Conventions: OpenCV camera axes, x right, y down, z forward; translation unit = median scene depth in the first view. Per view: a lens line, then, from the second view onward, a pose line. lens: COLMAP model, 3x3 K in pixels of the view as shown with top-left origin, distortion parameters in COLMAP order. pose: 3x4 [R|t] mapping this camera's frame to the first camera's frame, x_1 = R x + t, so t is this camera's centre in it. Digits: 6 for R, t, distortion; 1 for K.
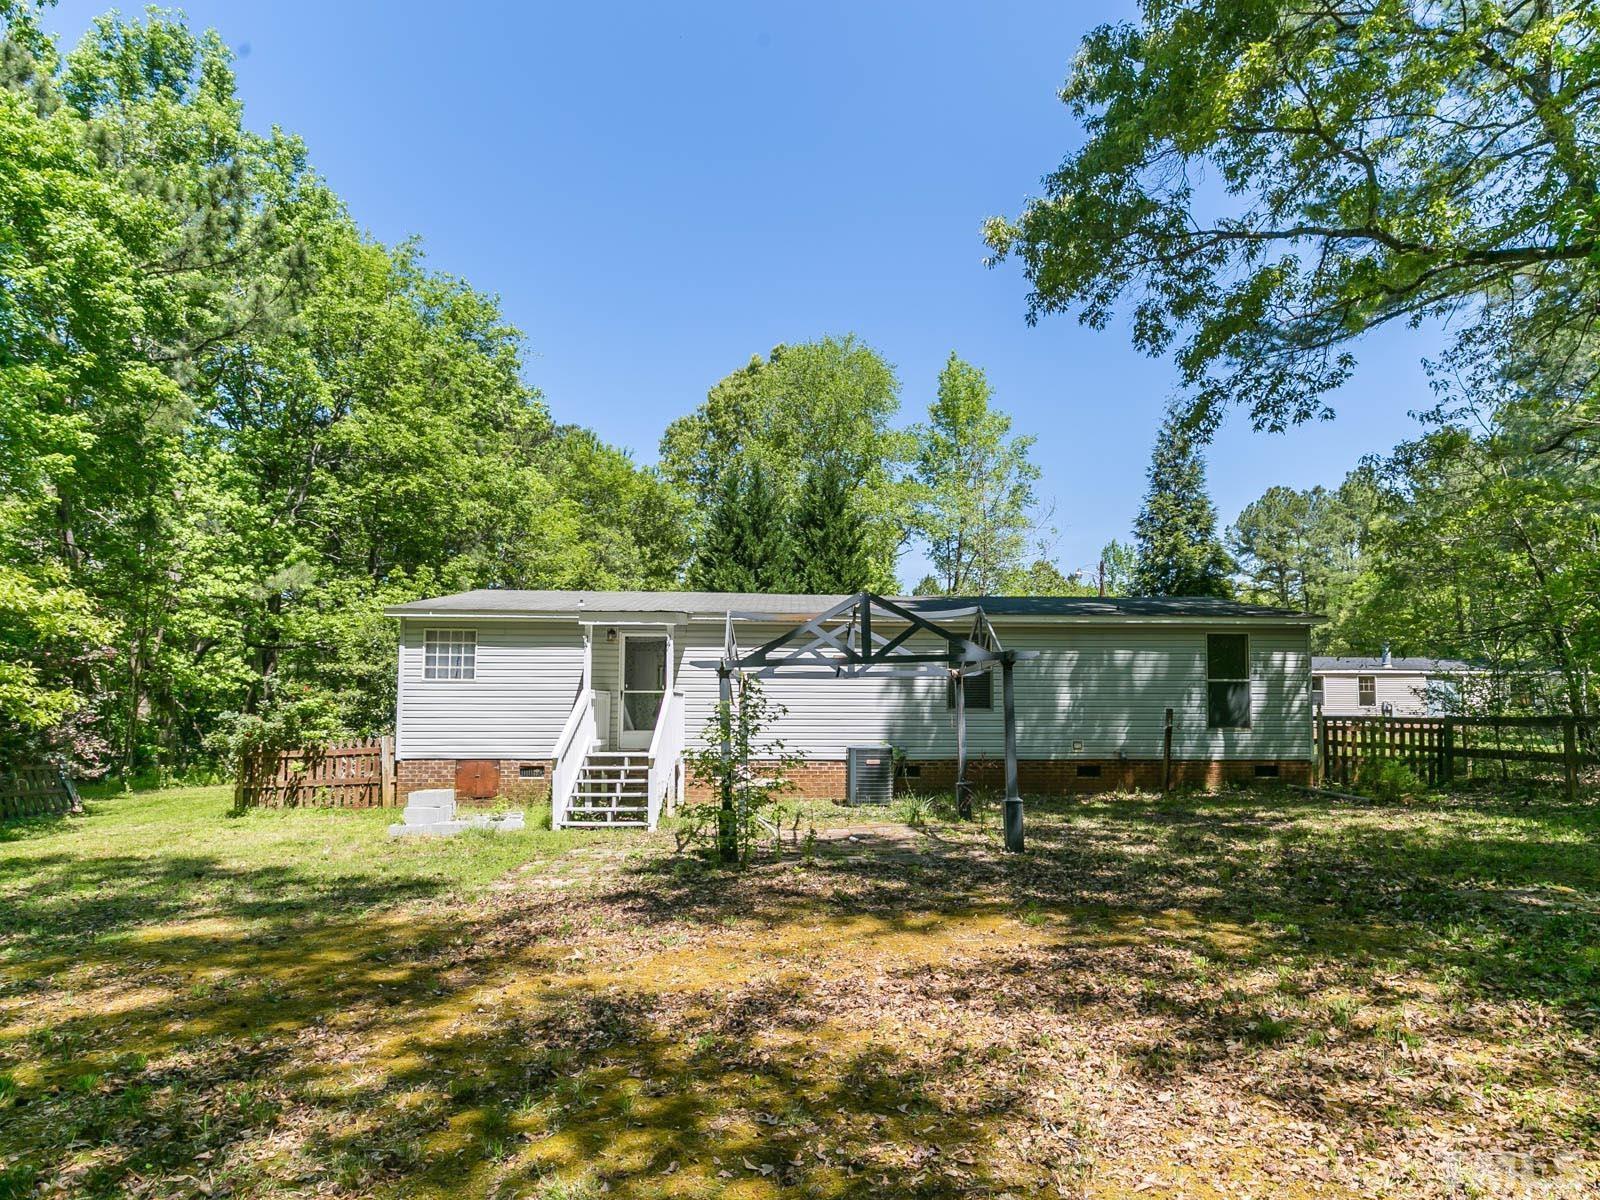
lens RADIAL K [[877.1, 0, 794.9], [0, 877.1, 650.4], [0, 0, 1]] dist [0.000728, -0.001402]
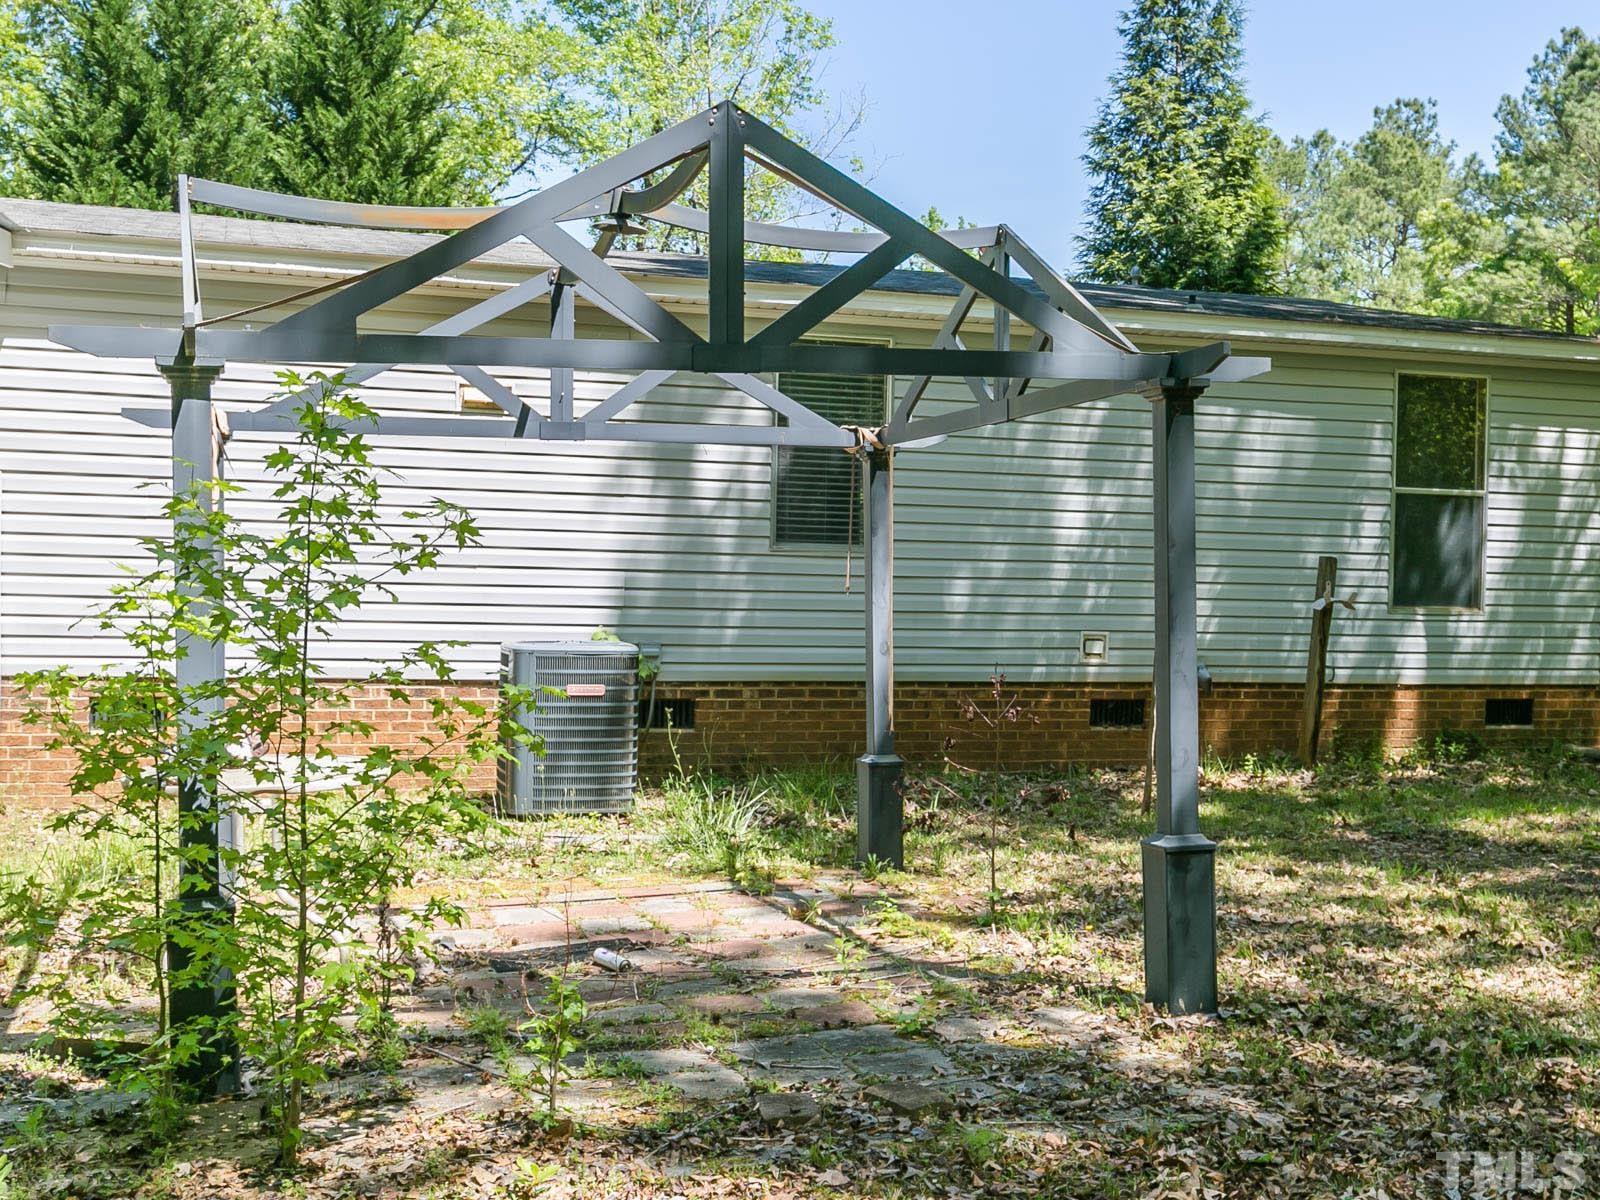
lens RADIAL K [[1896.8, 0, 800.0], [0, 1896.8, 600.0], [0, 0, 1]] dist [0.013084, 0.008810]
pose [[0.960400, 0.015884, 0.278170, -0.036143], [-0.041979, 0.995226, 0.088107, 0.019514], [-0.275443, -0.096295, 0.956482, 0.234767]]
